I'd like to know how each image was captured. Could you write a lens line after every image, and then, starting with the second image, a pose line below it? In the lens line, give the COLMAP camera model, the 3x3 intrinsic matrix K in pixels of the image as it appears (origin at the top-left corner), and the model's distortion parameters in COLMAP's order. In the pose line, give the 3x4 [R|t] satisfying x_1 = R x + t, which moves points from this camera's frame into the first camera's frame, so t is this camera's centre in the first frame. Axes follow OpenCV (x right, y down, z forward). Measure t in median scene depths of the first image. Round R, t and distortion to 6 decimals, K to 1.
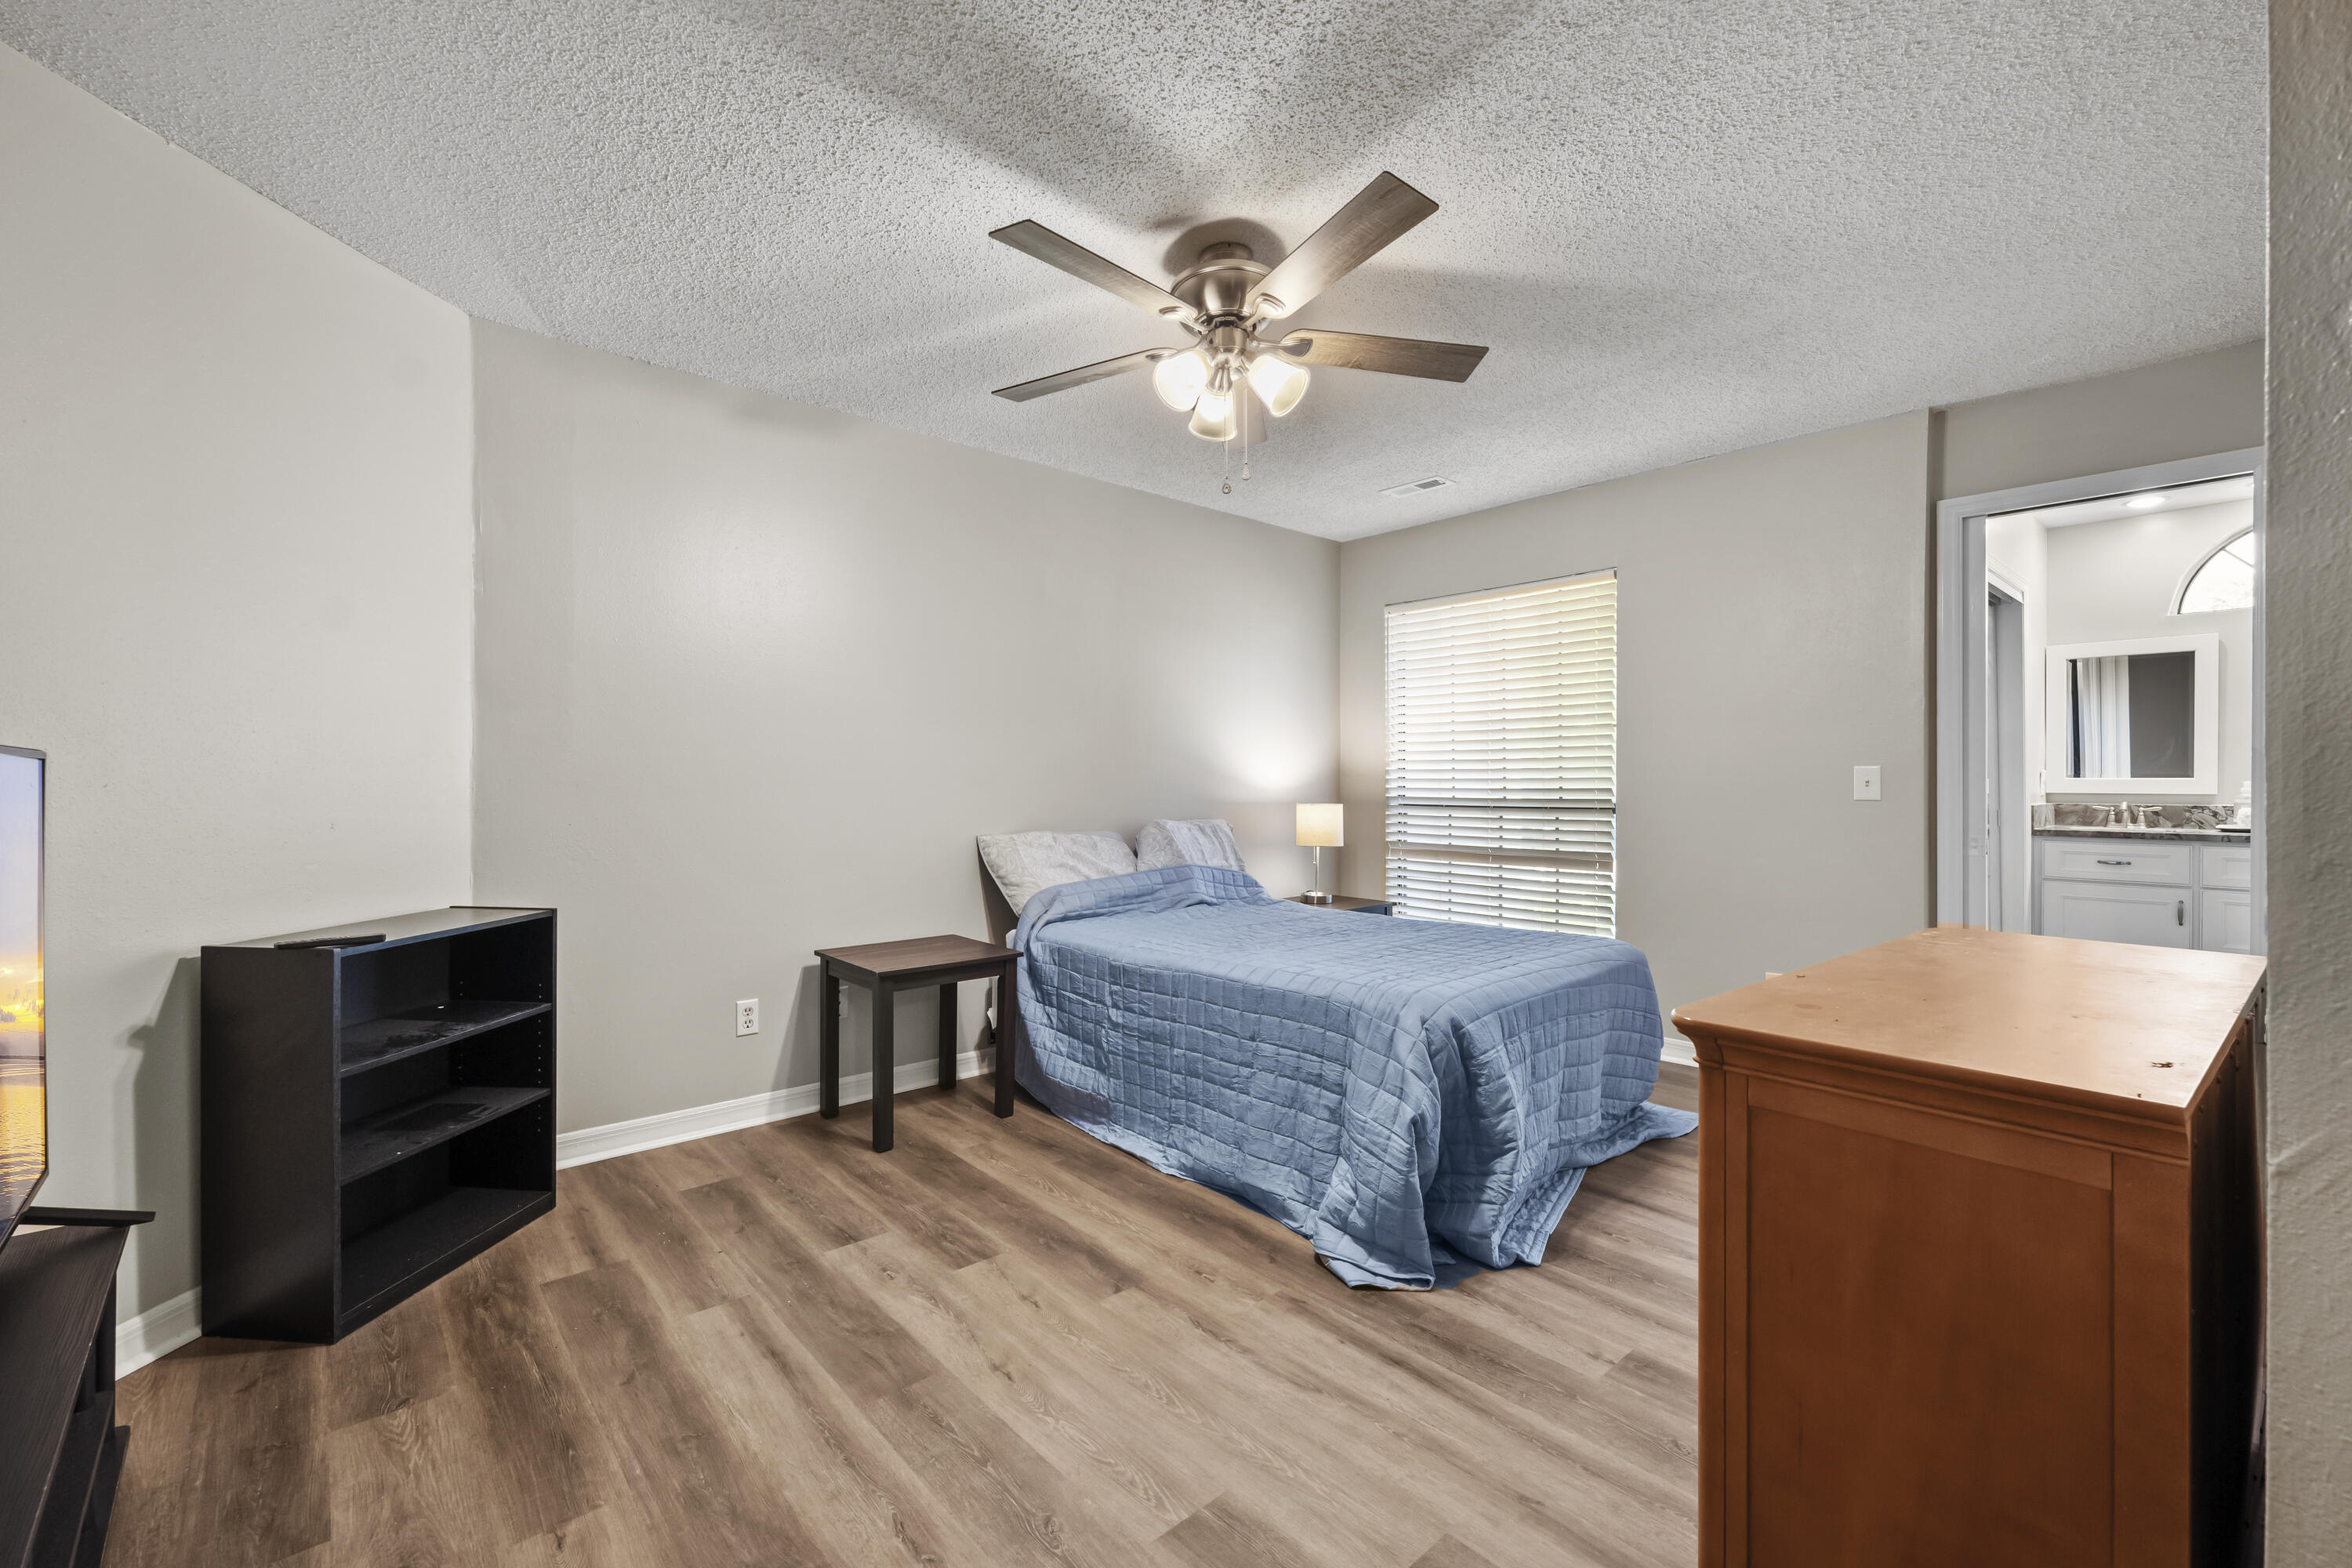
lens RADIAL K [[963.3, 0, 1169.2], [0, 963.3, 781.6], [0, 0, 1]] dist [0.002384, 0.000343]
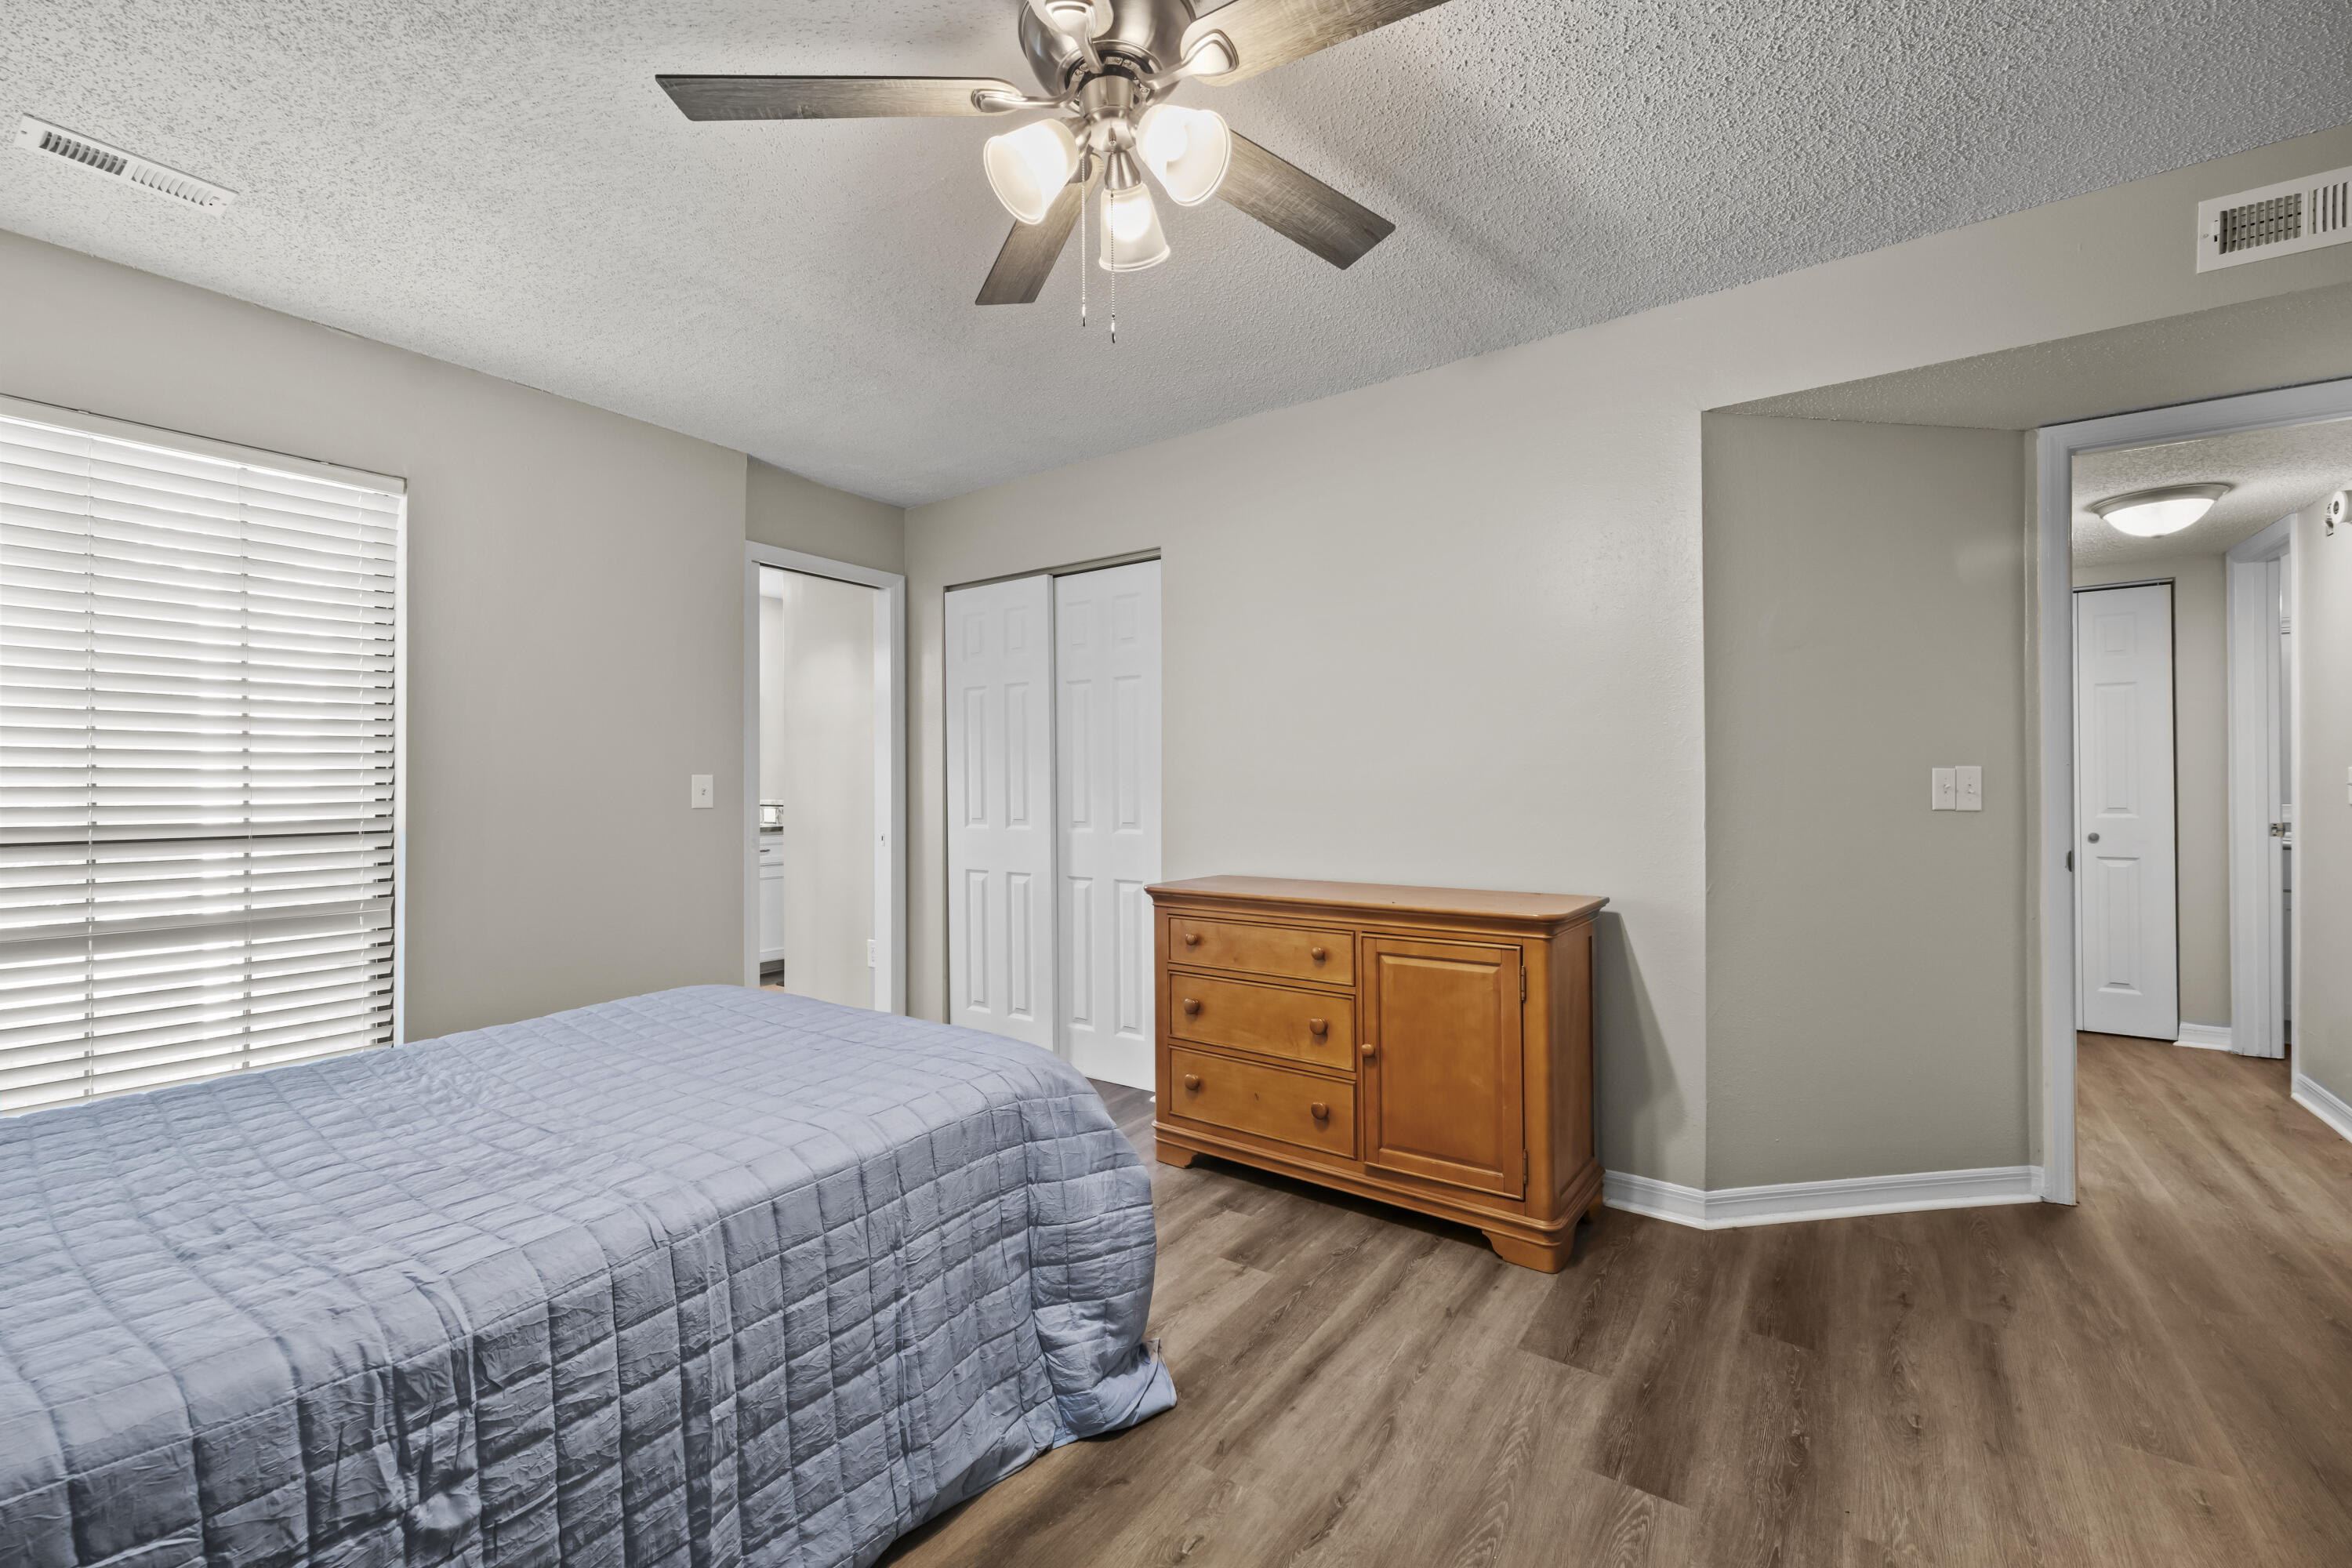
lens RADIAL K [[963.3, 0, 1166.4], [0, 963.3, 785.6], [0, 0, 1]] dist [0.002384, 0.000343]
pose [[-0.225790, 0.003295, 0.974170, -0.543044], [0.004162, 0.999988, -0.002418, -0.000626], [-0.974167, 0.003509, -0.225801, 1.057881]]
